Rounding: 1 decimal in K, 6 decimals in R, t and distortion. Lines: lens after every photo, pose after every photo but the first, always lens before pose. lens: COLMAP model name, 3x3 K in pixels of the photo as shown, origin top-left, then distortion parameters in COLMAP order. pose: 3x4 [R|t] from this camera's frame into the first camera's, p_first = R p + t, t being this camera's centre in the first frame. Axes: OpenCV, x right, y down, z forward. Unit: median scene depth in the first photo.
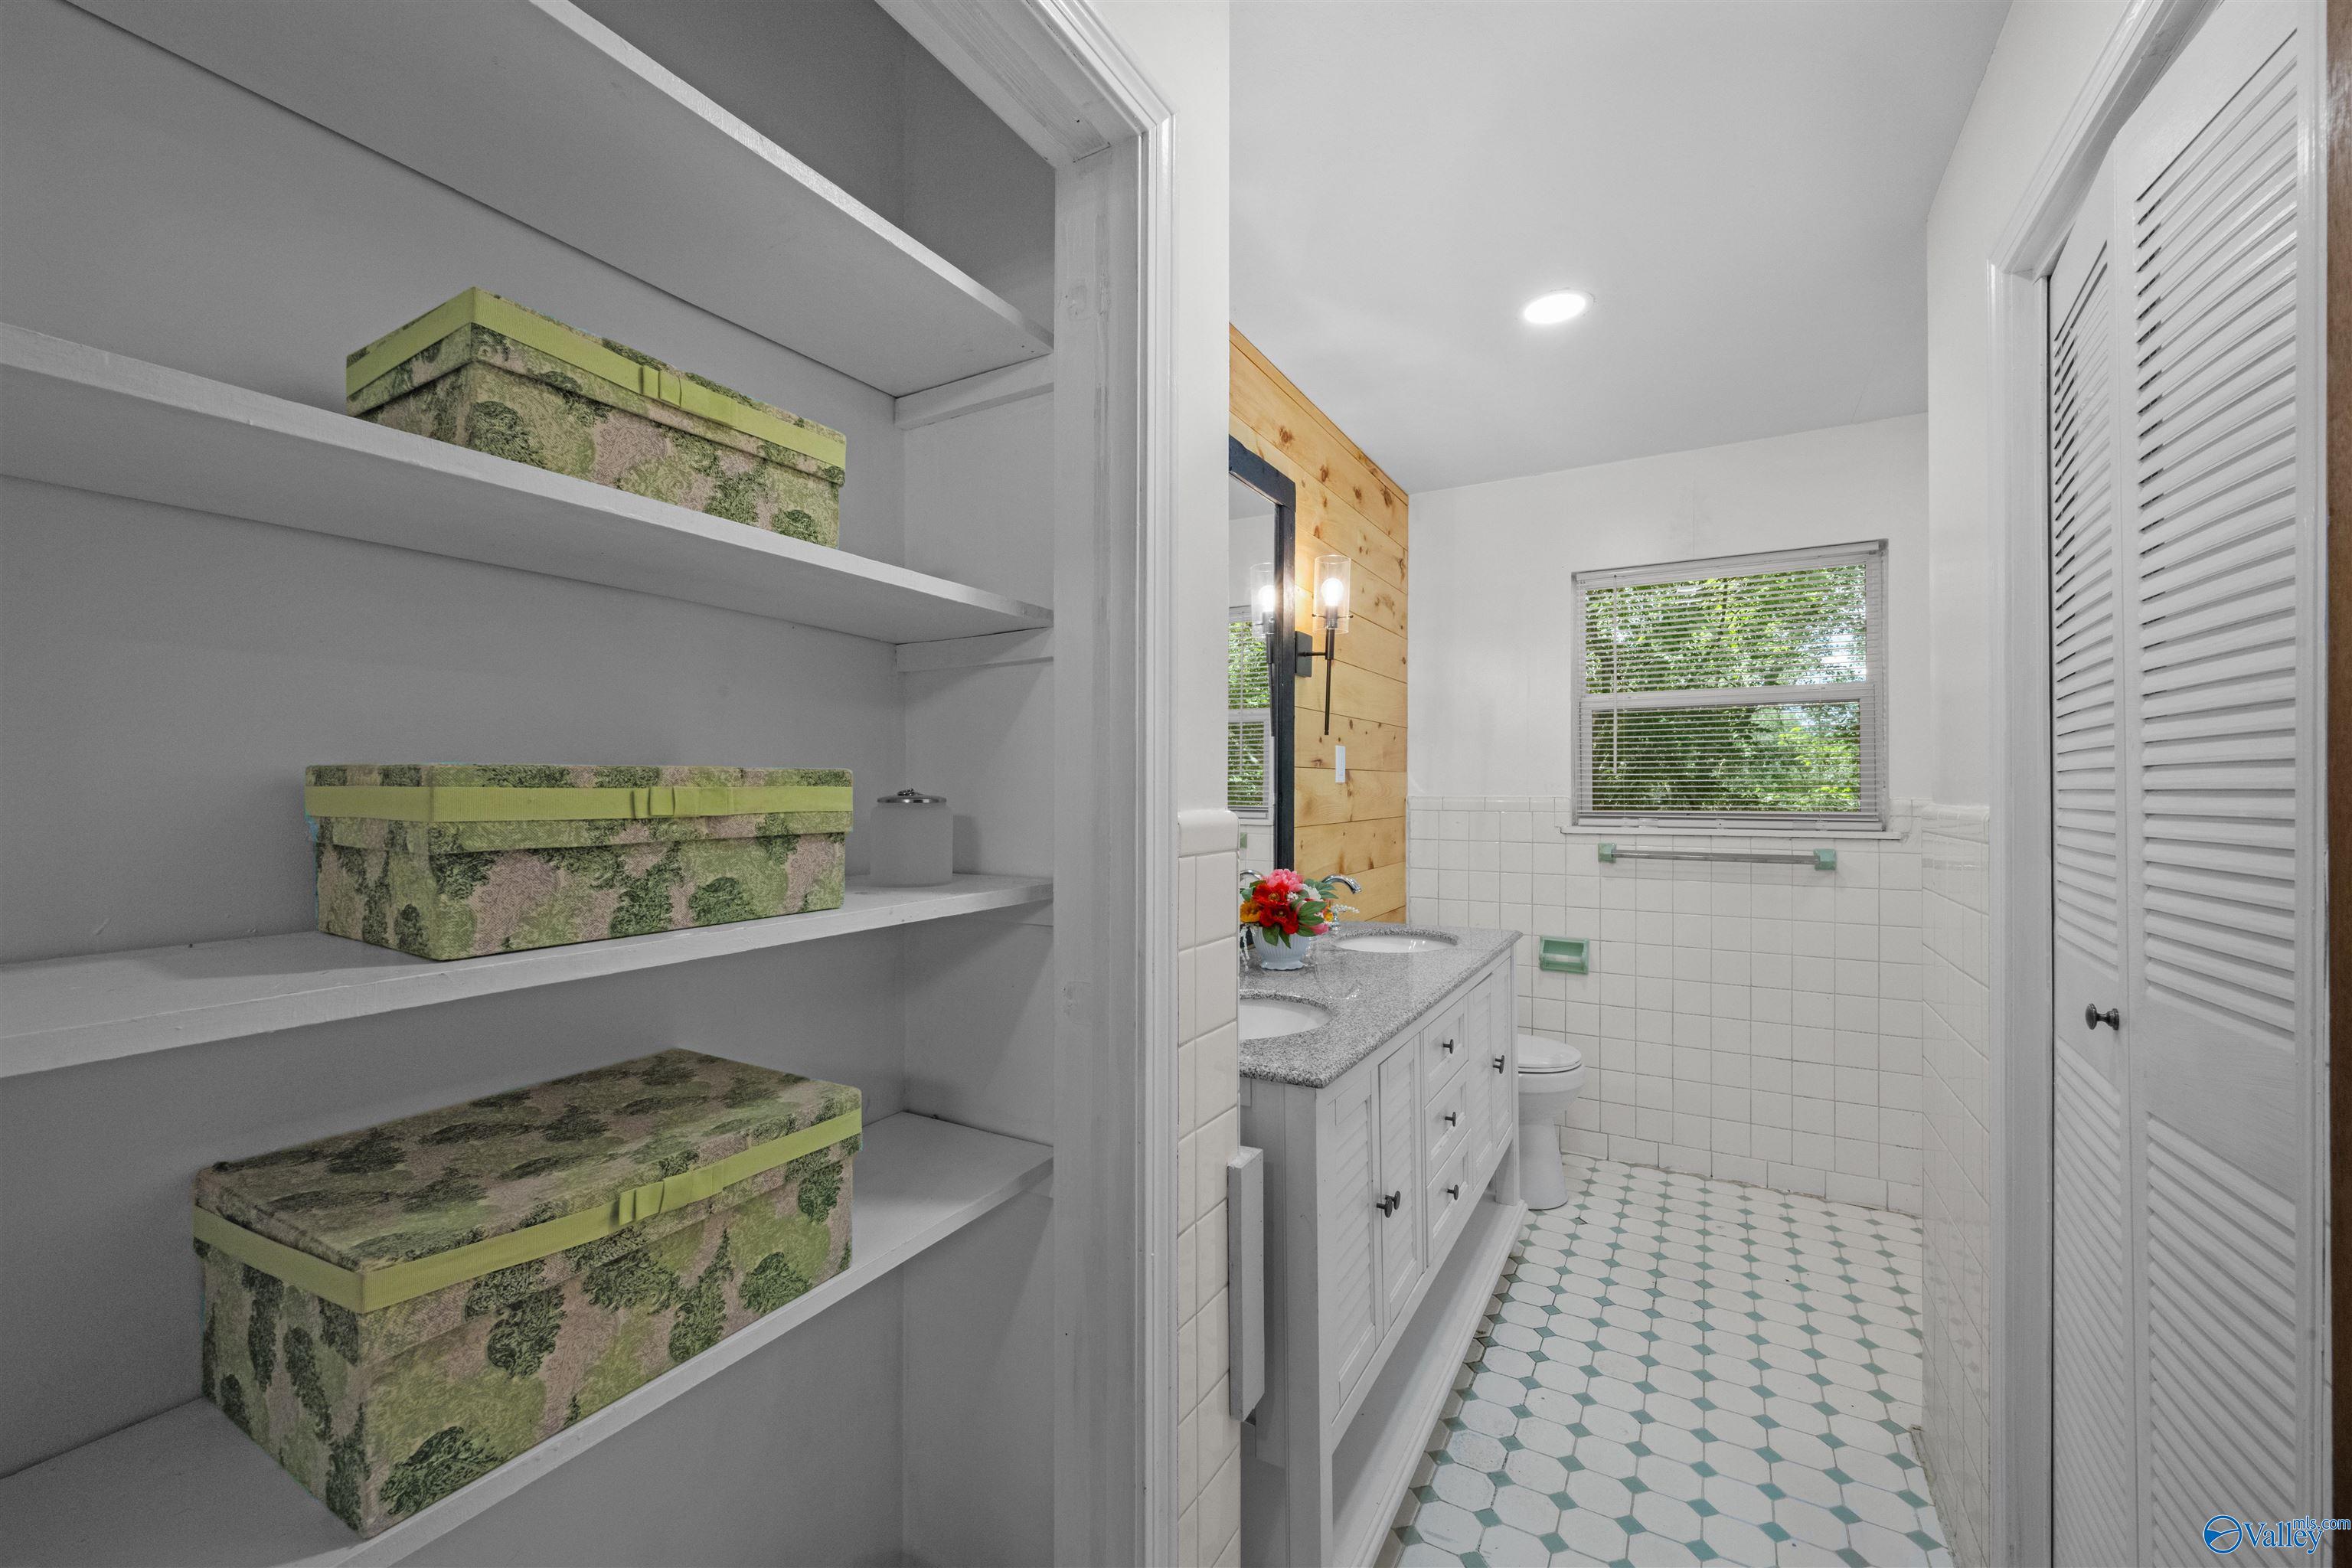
lens RADIAL K [[934.9, 0, 1174.6], [0, 934.9, 778.9], [0, 0, 1]] dist [-0.001481, -0.000275]
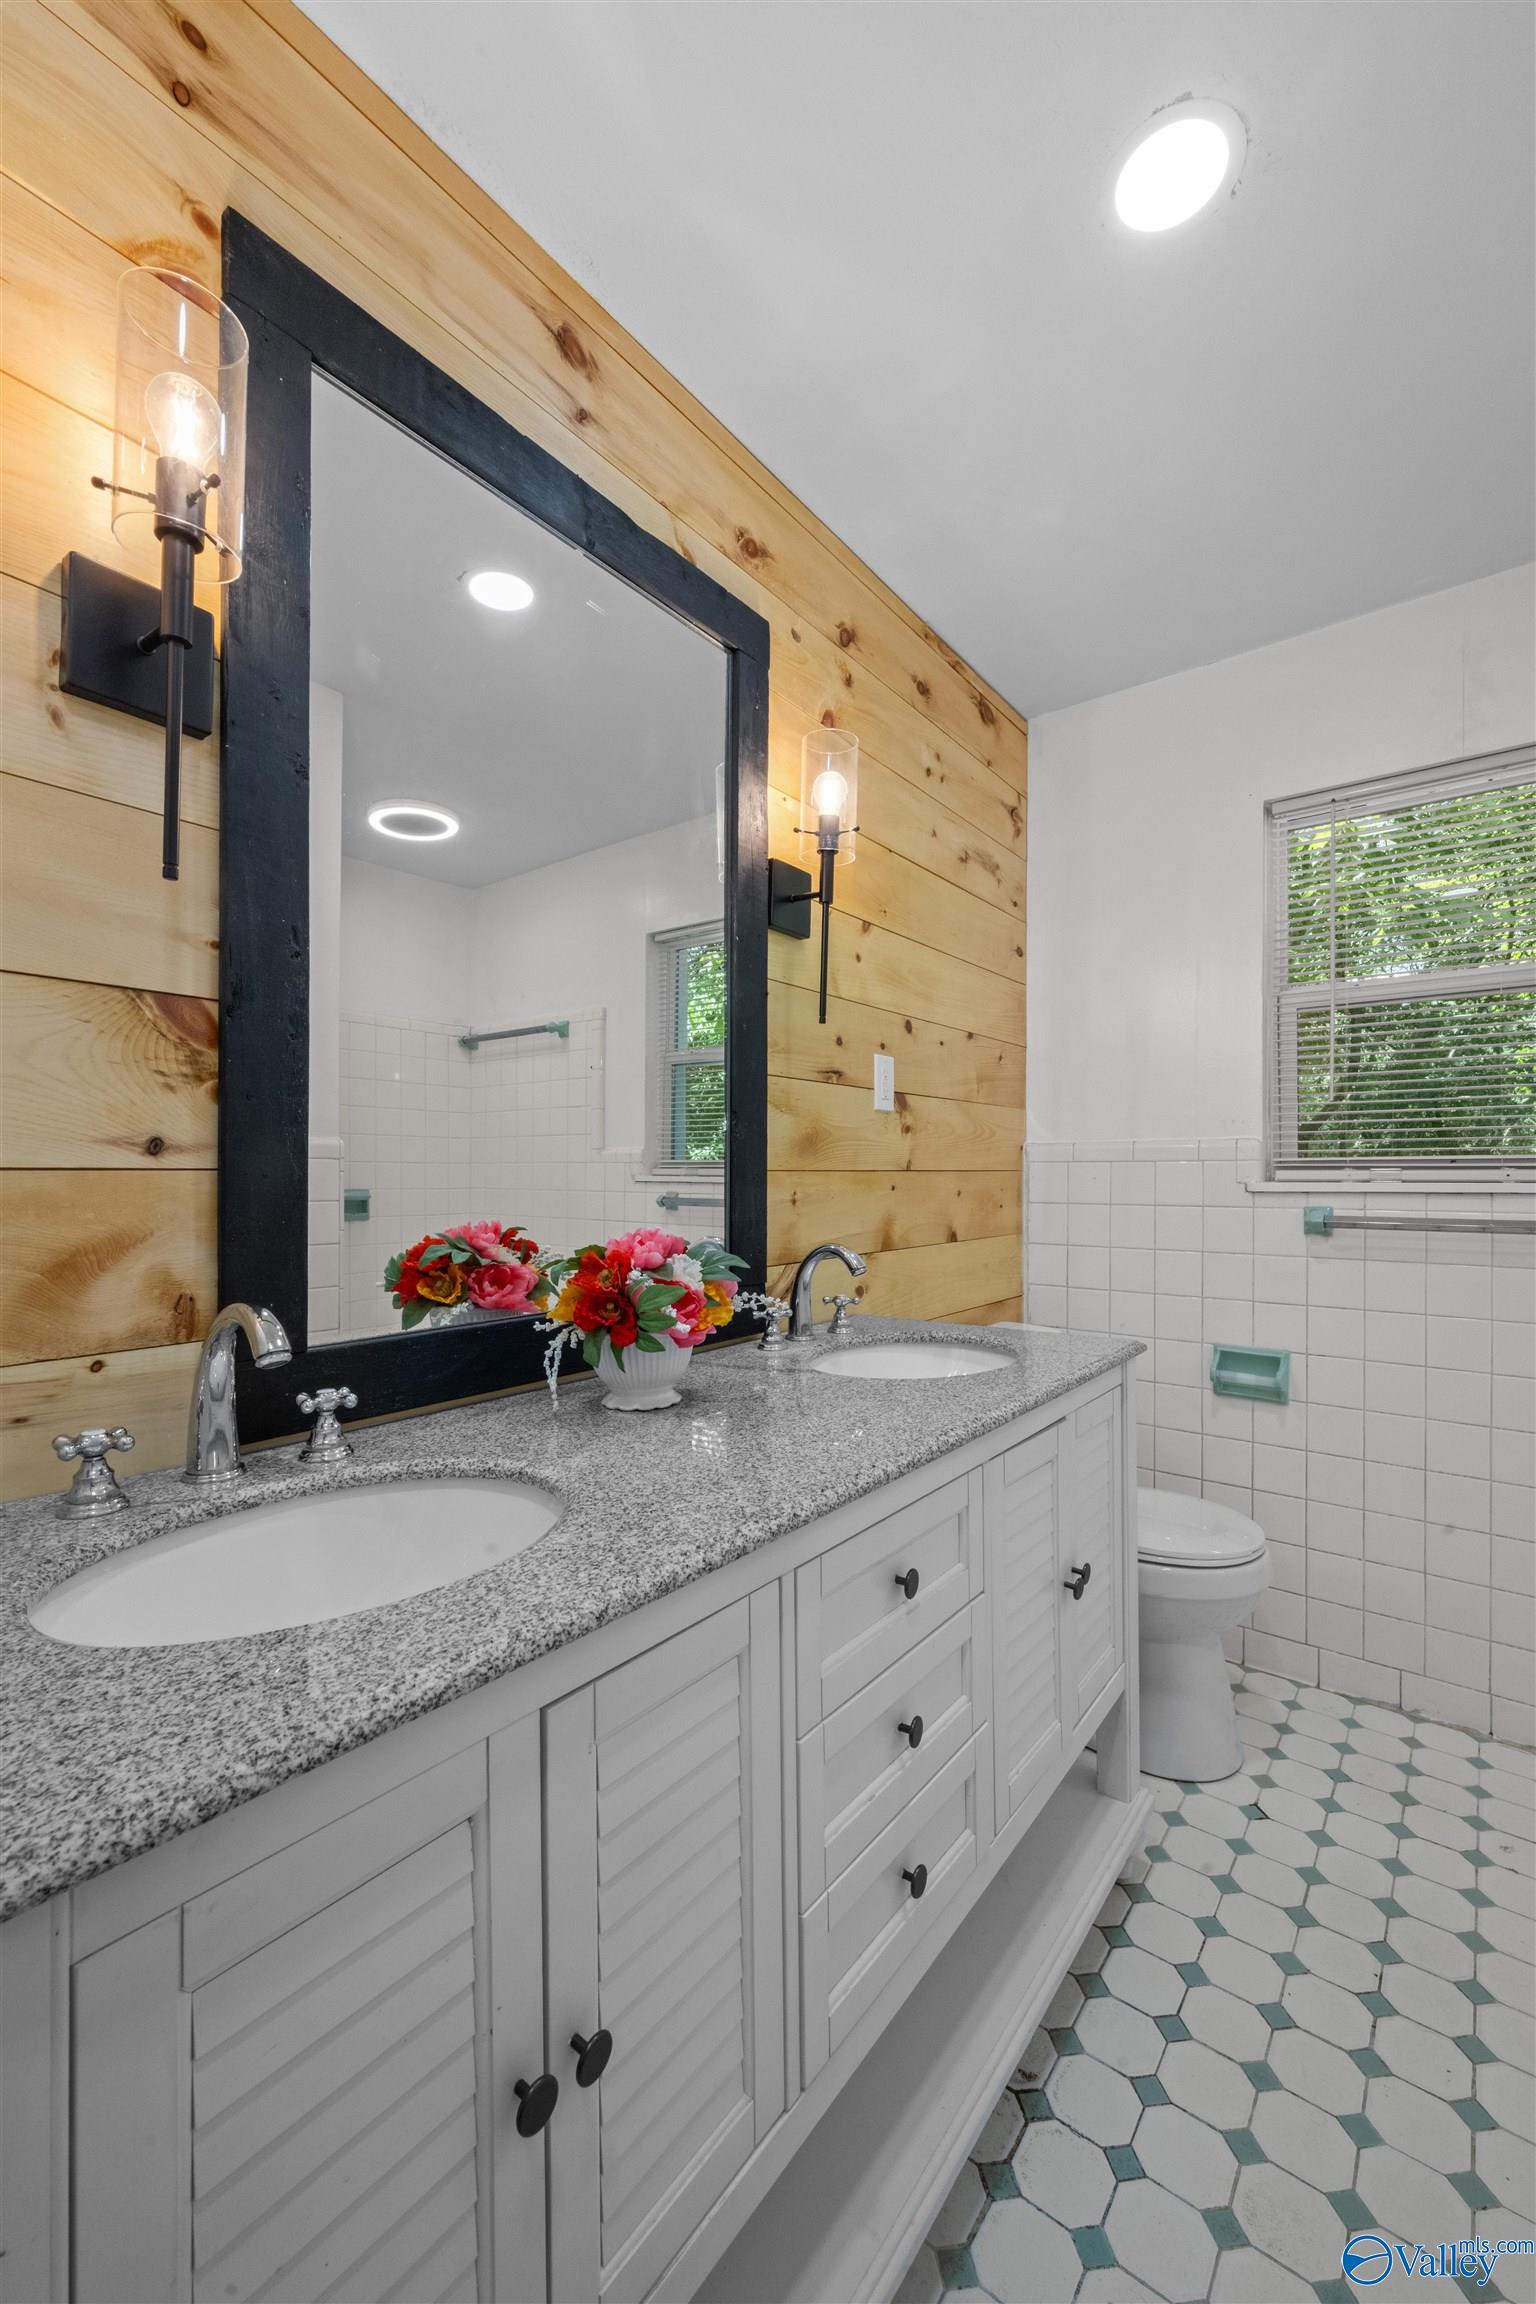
lens RADIAL K [[913.8, 0, 782.4], [0, 913.8, 1174.1], [0, 0, 1]] dist [-0.001592, 0.000149]
pose [[0.990185, -0.001275, -0.139754, 0.192081], [0.002405, 0.999966, 0.007920, 0.043189], [0.139739, -0.008179, 0.990155, 0.334213]]
